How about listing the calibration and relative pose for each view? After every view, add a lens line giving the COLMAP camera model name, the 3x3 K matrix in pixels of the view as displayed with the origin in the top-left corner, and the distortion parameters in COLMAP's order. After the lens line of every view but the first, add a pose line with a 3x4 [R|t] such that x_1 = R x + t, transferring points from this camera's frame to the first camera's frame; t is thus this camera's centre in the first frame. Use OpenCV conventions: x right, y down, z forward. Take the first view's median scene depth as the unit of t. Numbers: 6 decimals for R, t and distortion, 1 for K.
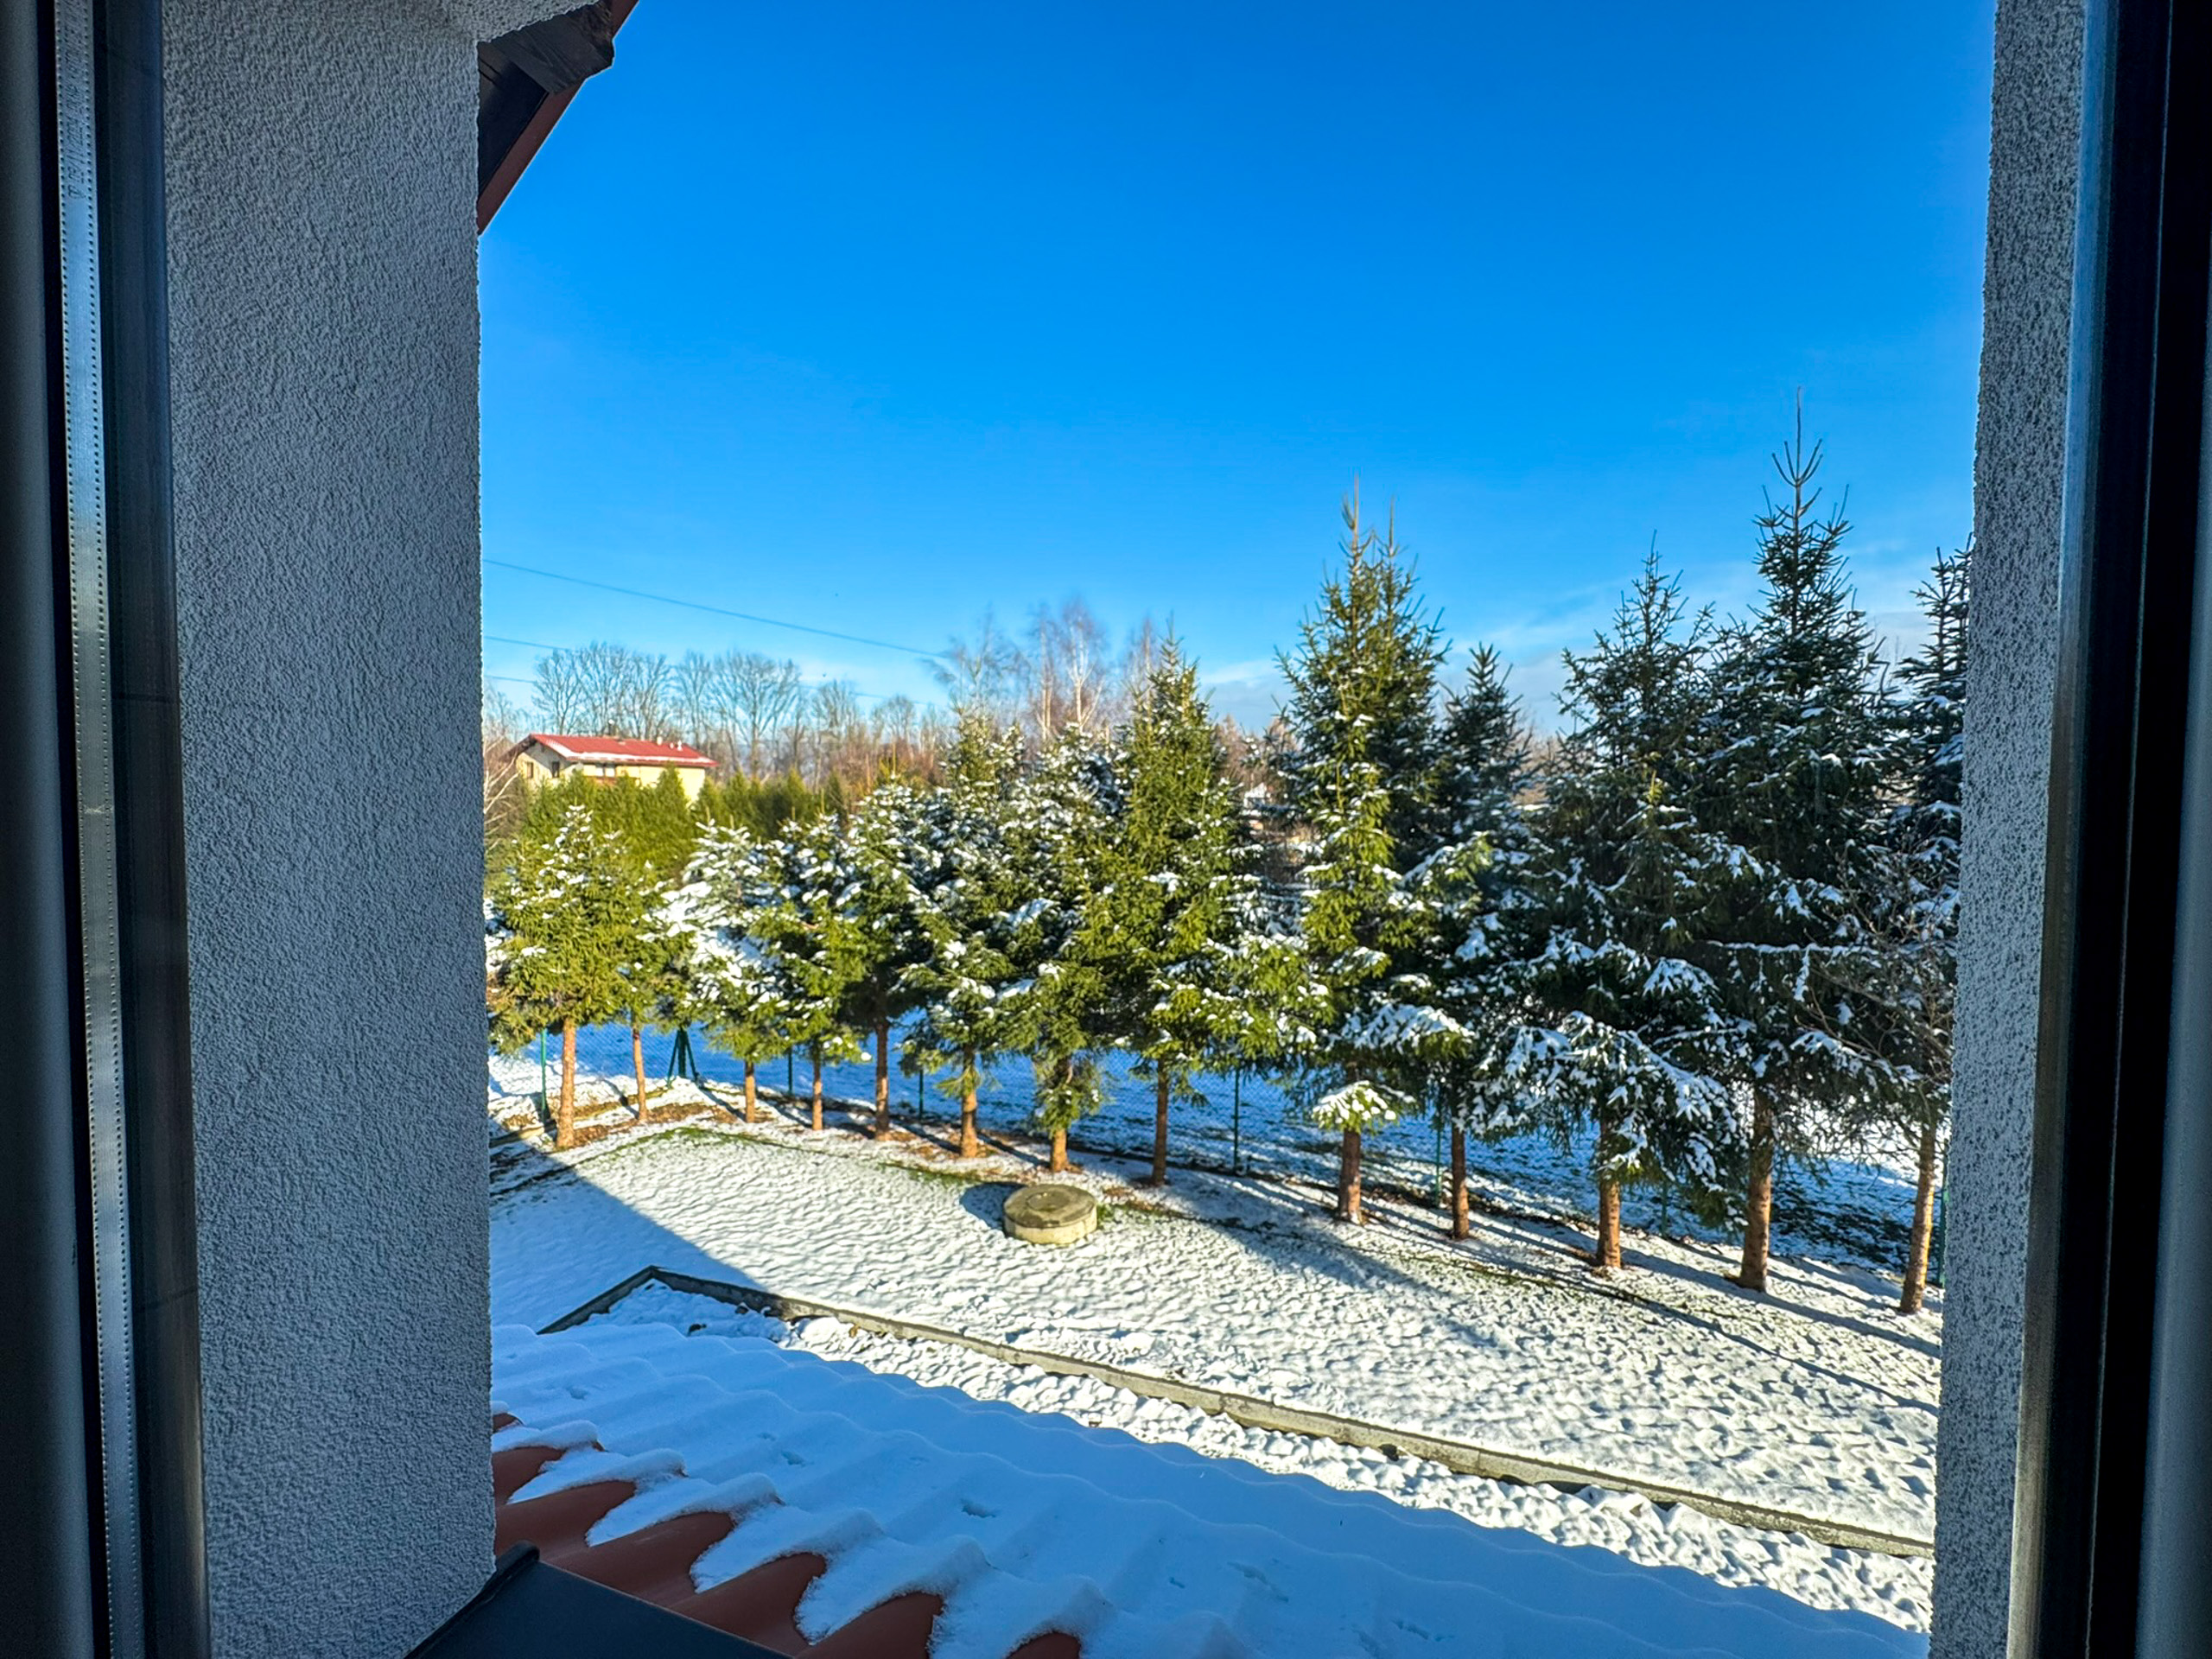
lens RADIAL K [[882.0, 0, 1096.0], [0, 882.0, 831.1], [0, 0, 1]] dist [-0.002124, -0.000089]
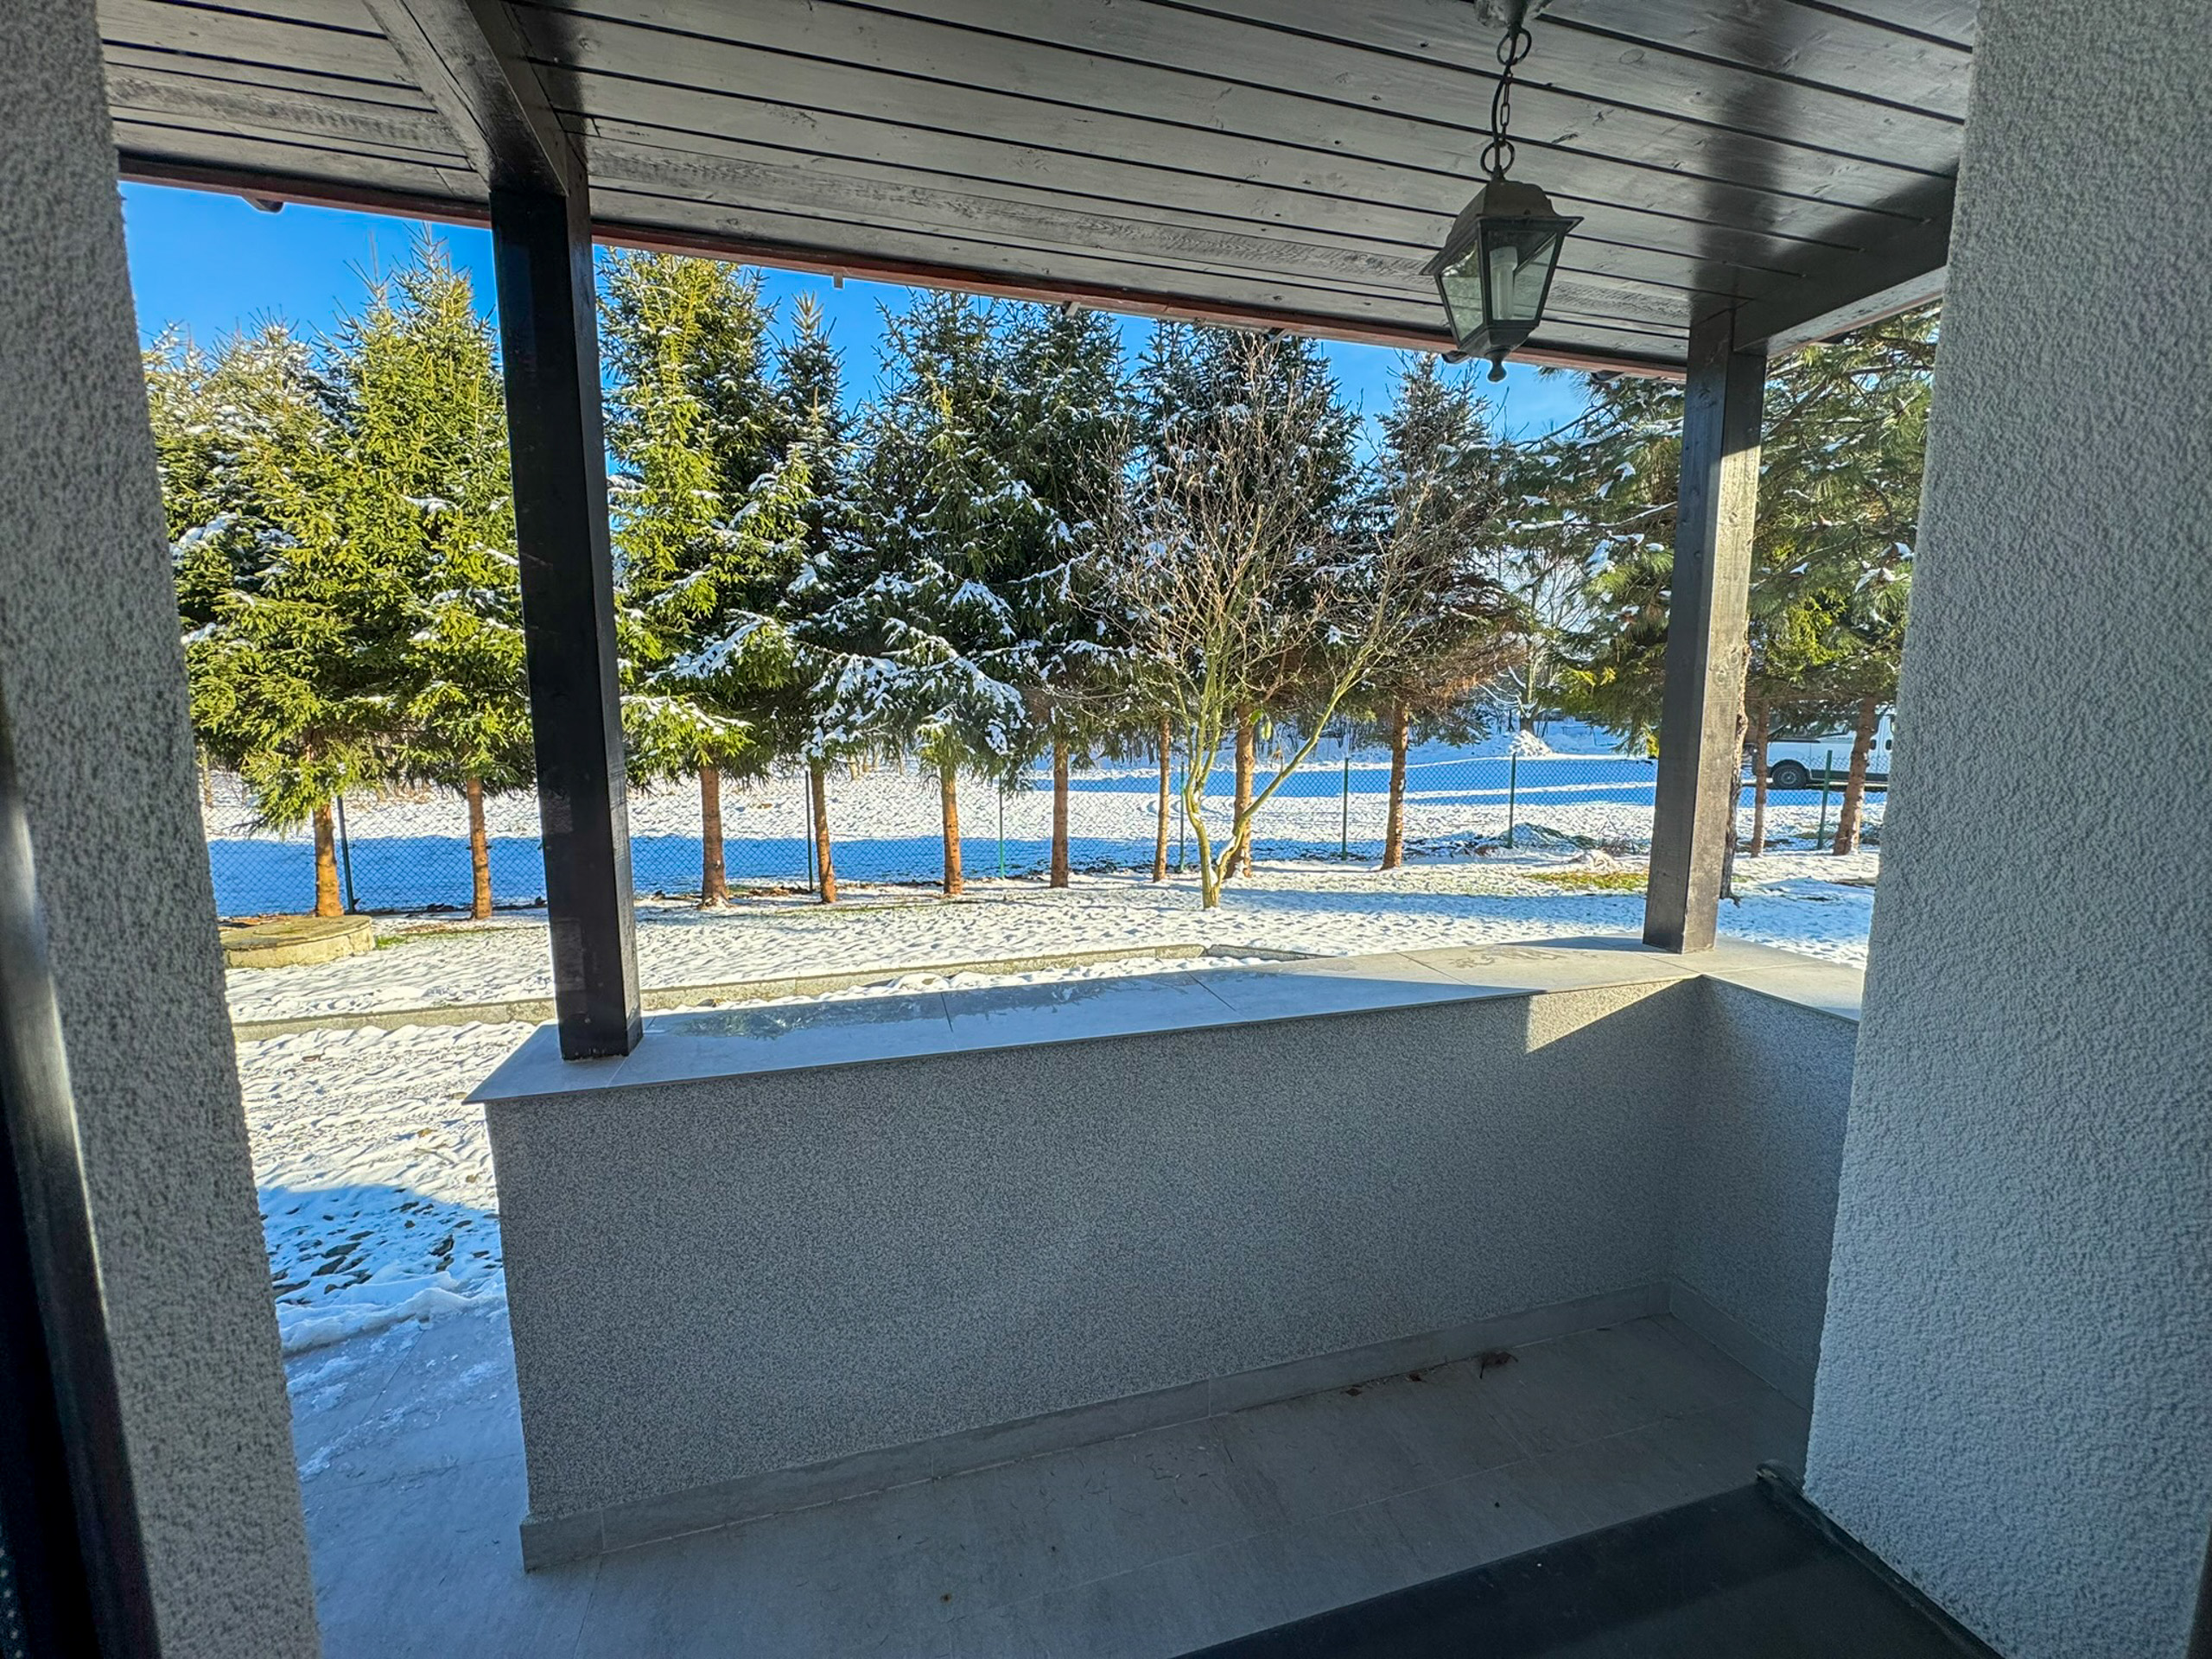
lens RADIAL K [[882.0, 0, 1098.5], [0, 882.0, 831.0], [0, 0, 1]] dist [-0.002124, -0.000089]
pose [[0.827784, -0.086598, 0.554323, 0.130911], [0.036445, 0.994229, 0.100898, 0.336284], [-0.559862, -0.063319, 0.826163, -0.029368]]
